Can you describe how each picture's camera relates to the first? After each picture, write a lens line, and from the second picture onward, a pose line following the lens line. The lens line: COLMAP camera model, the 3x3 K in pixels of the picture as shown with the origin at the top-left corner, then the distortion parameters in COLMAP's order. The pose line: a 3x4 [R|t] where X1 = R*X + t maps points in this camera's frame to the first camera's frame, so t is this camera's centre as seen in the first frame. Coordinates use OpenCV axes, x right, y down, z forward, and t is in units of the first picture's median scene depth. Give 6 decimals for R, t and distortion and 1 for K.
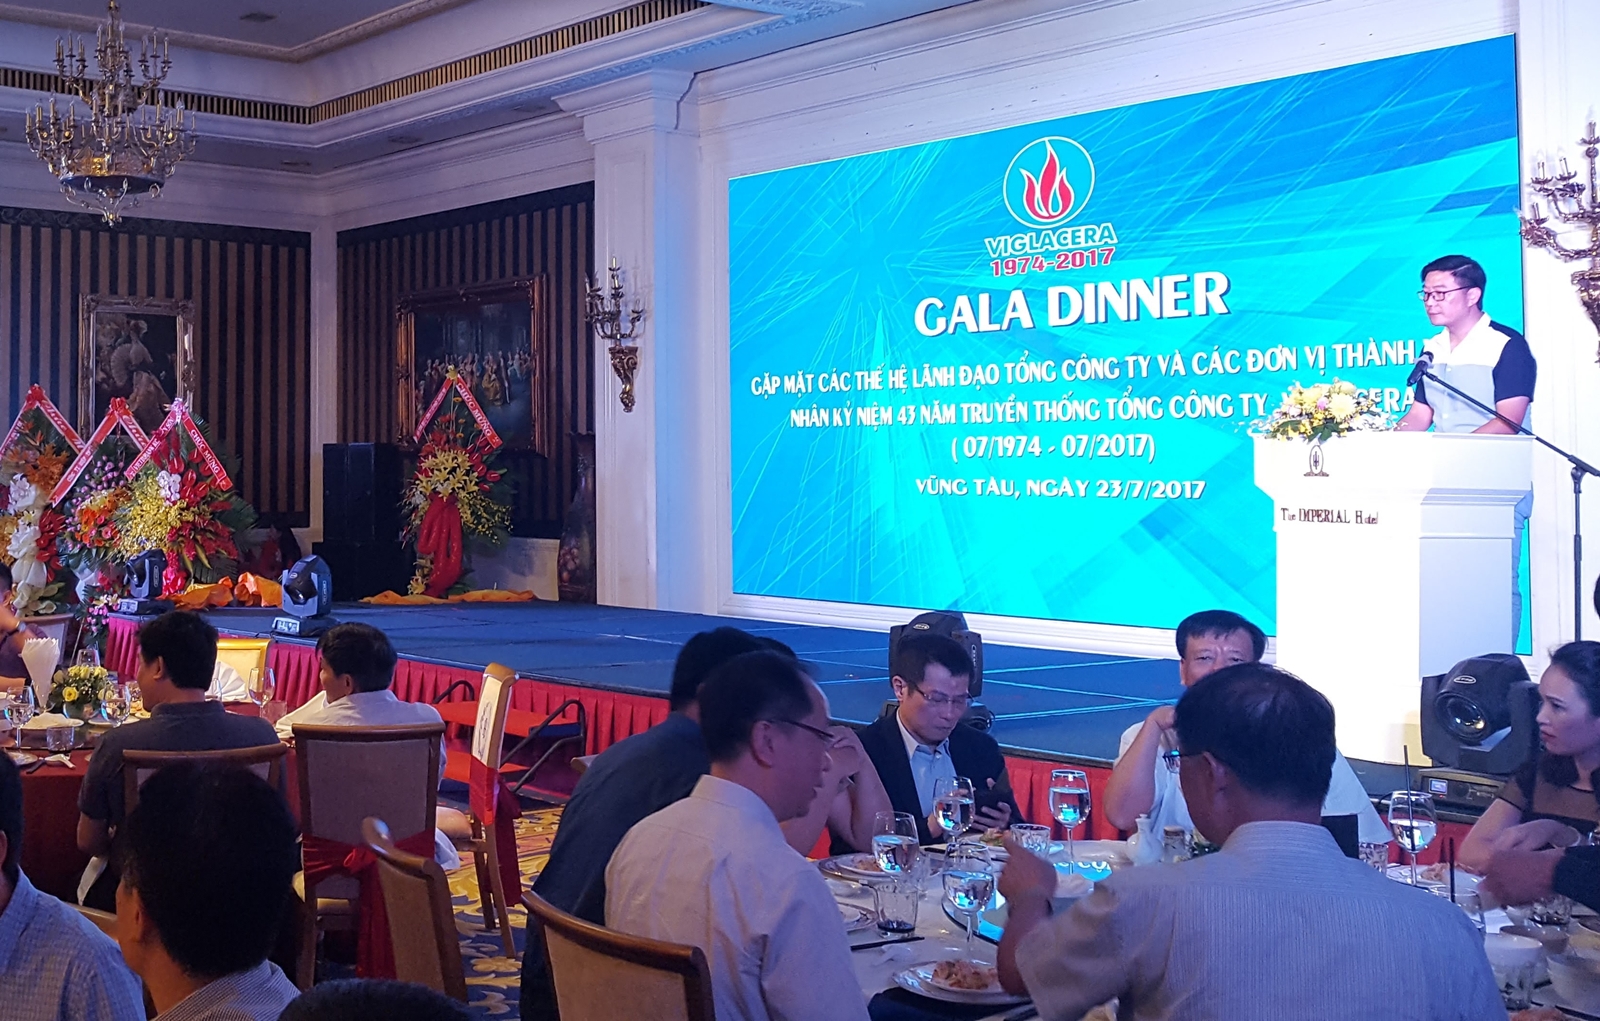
lens RADIAL K [[2094.6, 0, 799.0], [0, 2094.6, 507.9], [0, 0, 1]] dist [0.003927, 0.000000]
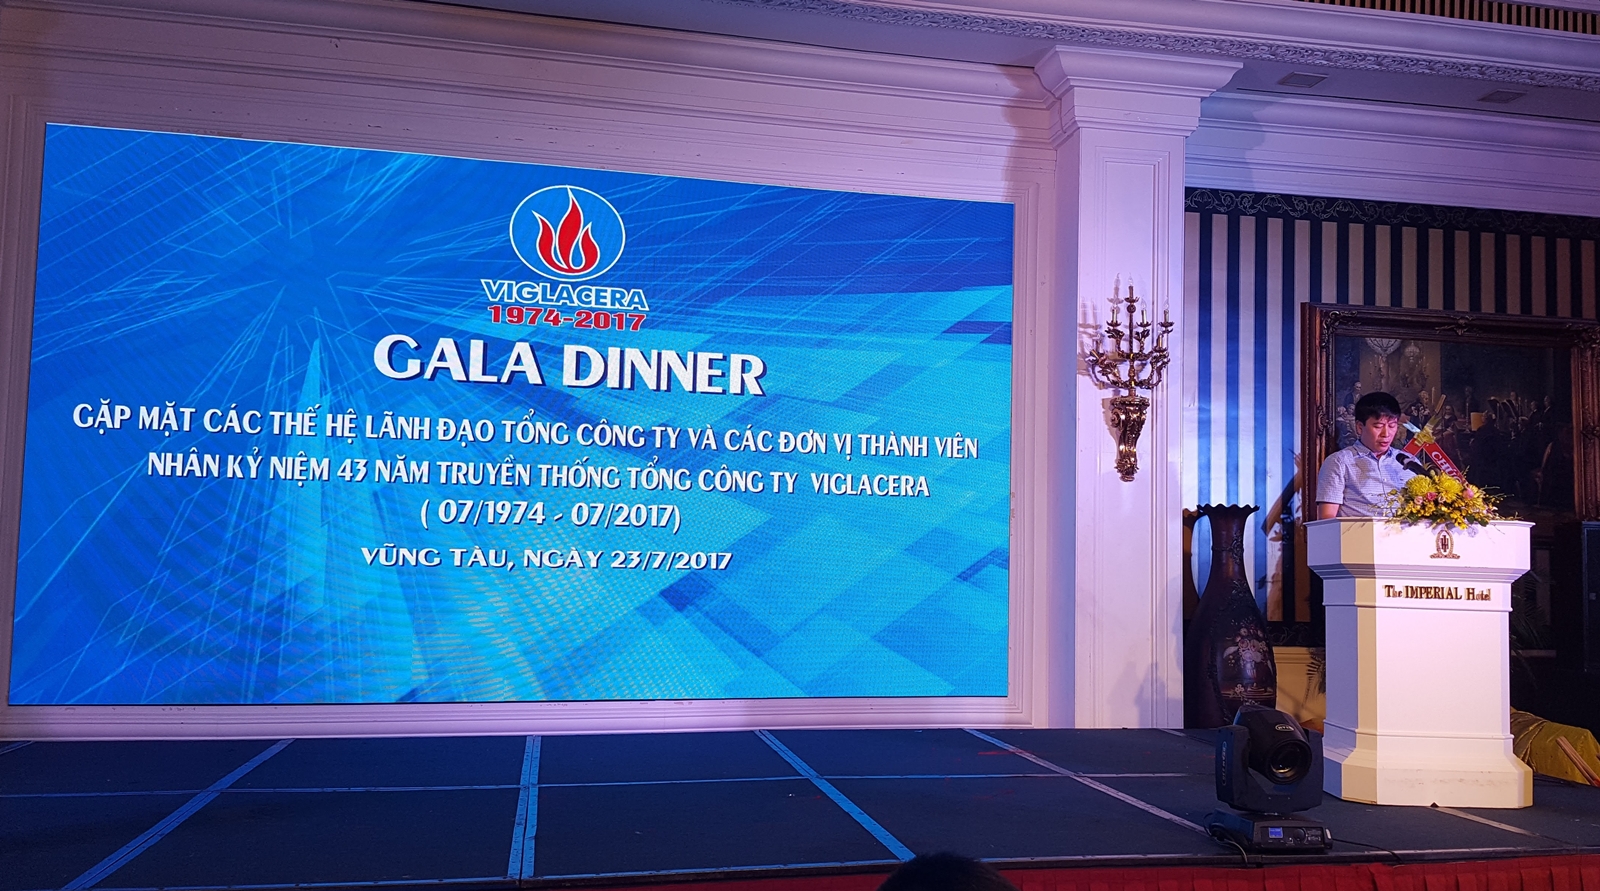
lens RADIAL K [[1328.9, 0, 842.0], [0, 1328.9, 486.6], [0, 0, 1]] dist [0.035283, -0.048134]
pose [[0.431780, 0.047682, 0.900718, -0.365100], [0.000066, 0.998600, -0.052896, -0.010328], [-0.901979, 0.022899, 0.431172, 0.641105]]
